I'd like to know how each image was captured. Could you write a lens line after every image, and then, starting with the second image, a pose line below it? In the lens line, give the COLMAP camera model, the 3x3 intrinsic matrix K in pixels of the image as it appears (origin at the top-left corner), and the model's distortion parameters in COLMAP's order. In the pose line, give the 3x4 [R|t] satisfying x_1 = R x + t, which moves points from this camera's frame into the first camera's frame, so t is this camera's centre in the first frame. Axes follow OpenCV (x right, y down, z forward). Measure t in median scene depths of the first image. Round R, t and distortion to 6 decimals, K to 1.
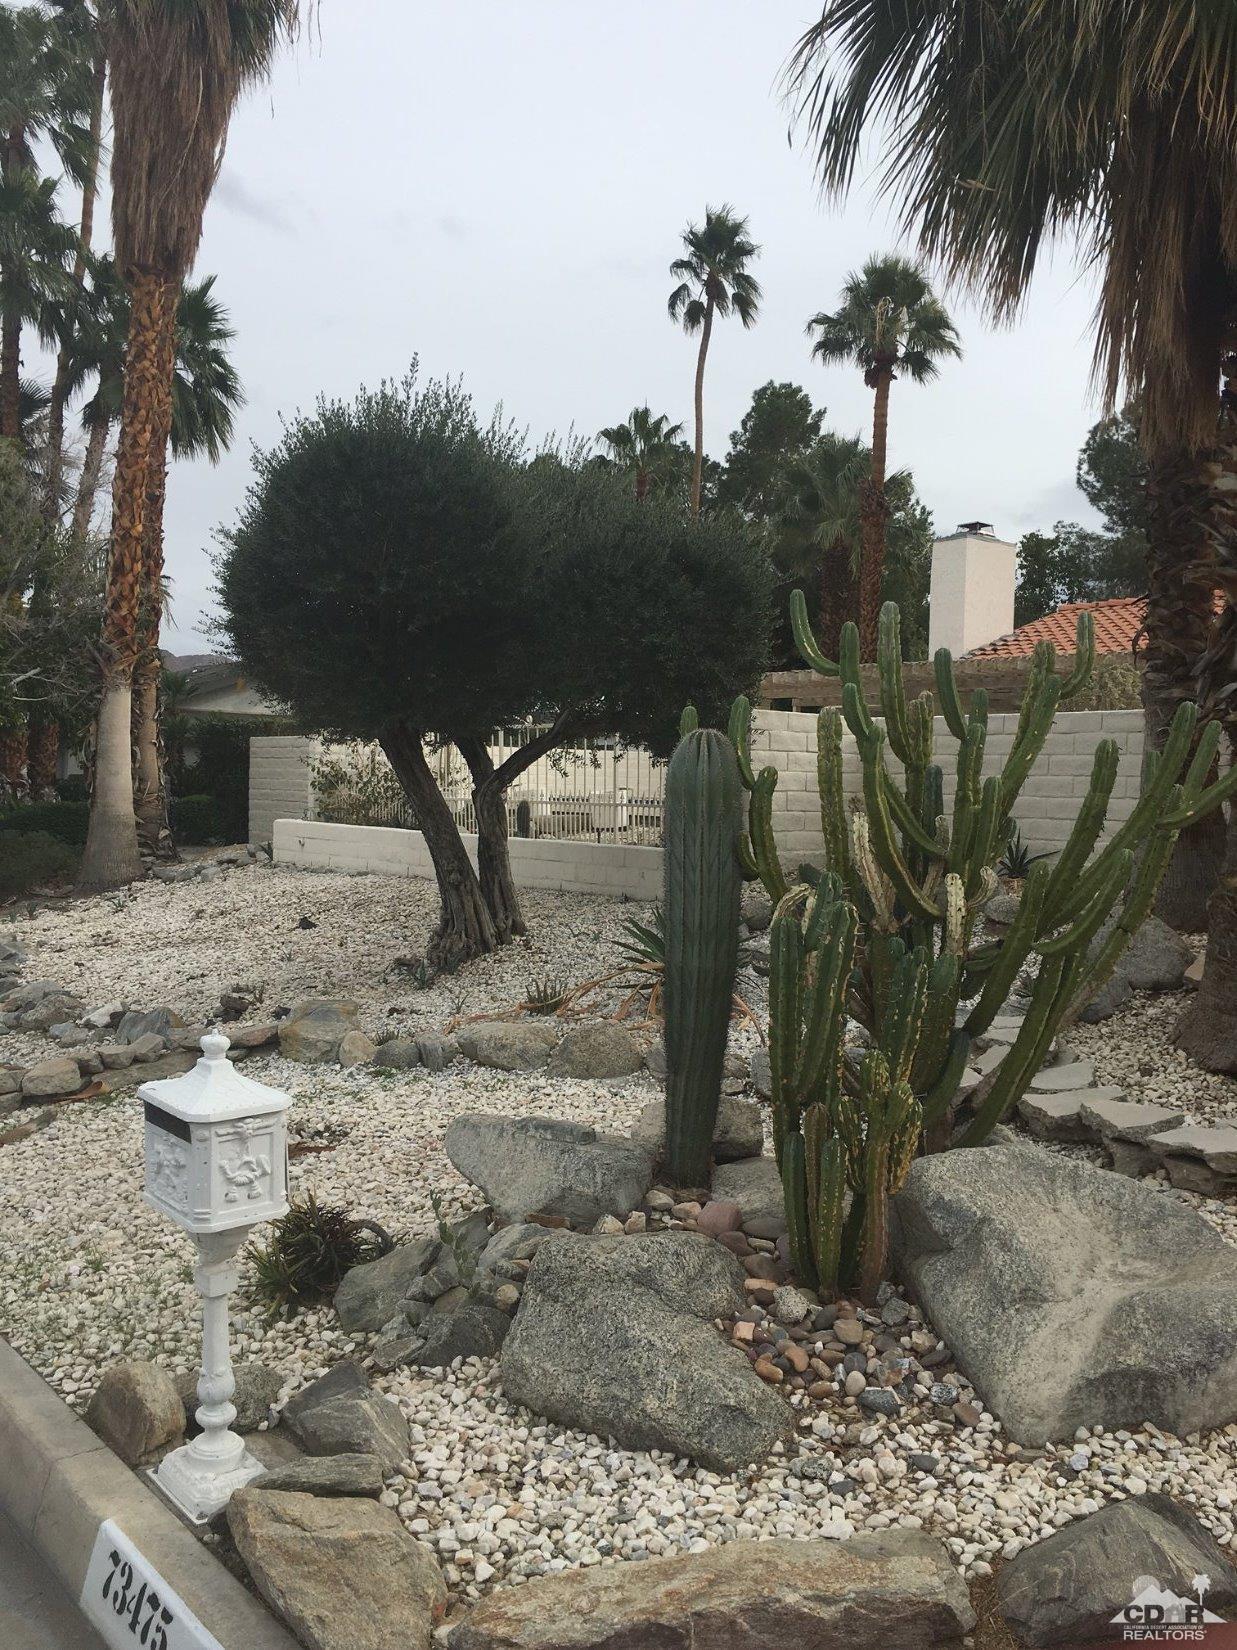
lens RADIAL K [[1361.8, 0, 618.5], [0, 1361.8, 825.0], [0, 0, 1]] dist [0.010140, -0.003500]
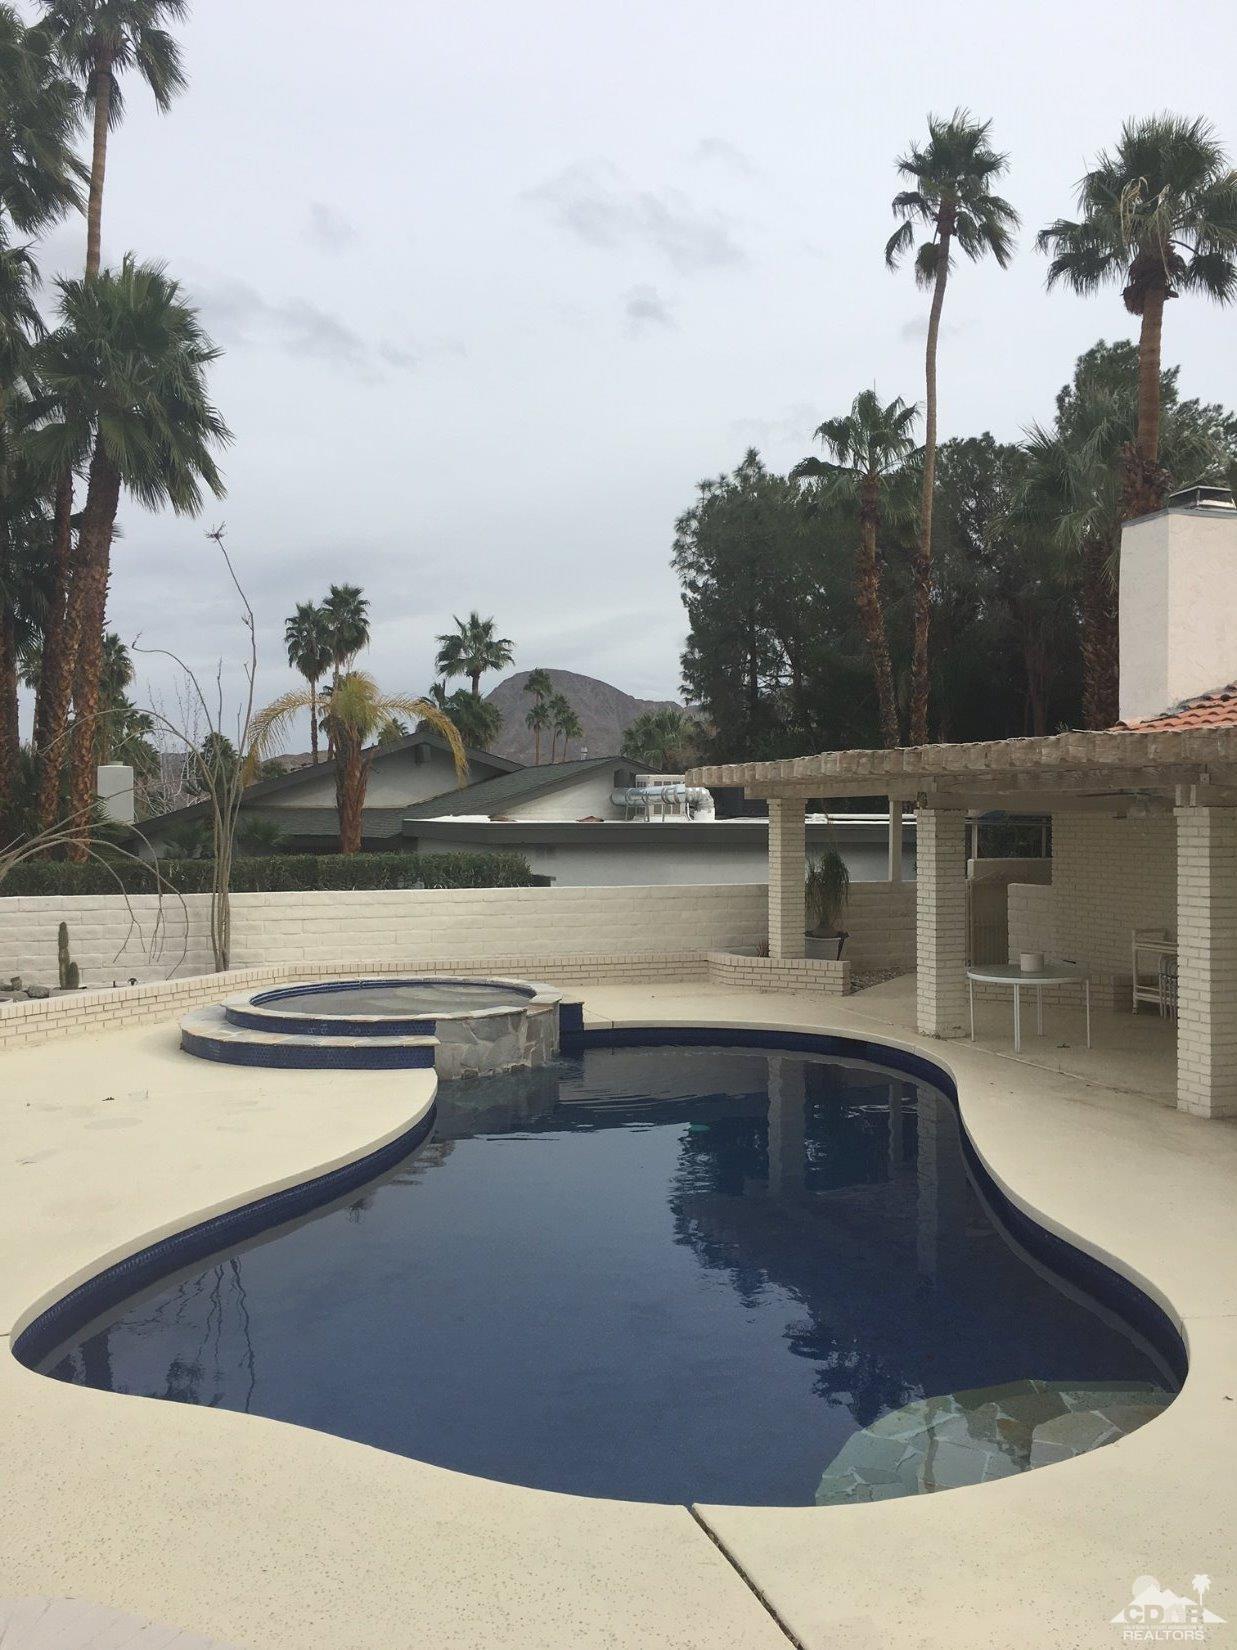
lens RADIAL K [[1361.8, 0, 618.5], [0, 1361.8, 825.0], [0, 0, 1]] dist [0.010140, -0.003500]
pose [[0.940841, -0.023705, -0.338019, 0.146273], [0.015252, 0.999501, -0.027644, -0.039535], [0.338506, 0.020853, 0.940733, 0.229623]]
